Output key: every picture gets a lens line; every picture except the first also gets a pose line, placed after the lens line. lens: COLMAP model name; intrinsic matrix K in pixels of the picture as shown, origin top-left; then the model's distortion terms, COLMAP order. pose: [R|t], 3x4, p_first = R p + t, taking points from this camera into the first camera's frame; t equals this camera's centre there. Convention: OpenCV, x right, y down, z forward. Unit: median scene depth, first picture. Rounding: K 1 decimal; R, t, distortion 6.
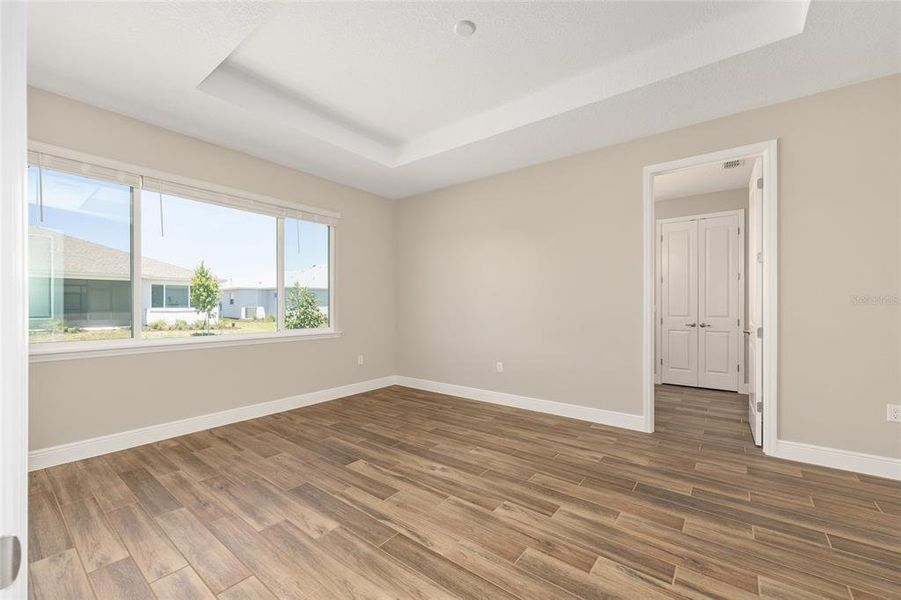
lens RADIAL K [[364.0, 0, 445.8], [0, 364.0, 303.9], [0, 0, 1]] dist [0.000187, 0.000882]
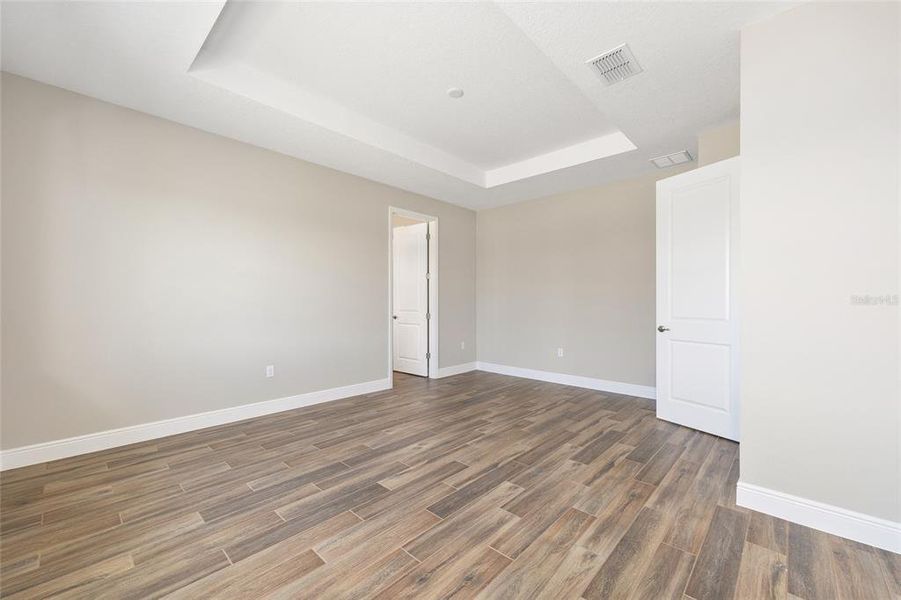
lens RADIAL K [[364.0, 0, 453.8], [0, 364.0, 300.8], [0, 0, 1]] dist [0.000187, 0.000882]
pose [[0.078522, 0.004985, 0.996900, -1.049005], [-0.008855, 0.999952, -0.004302, 0.004662], [-0.996873, -0.008490, 0.078563, 0.743329]]
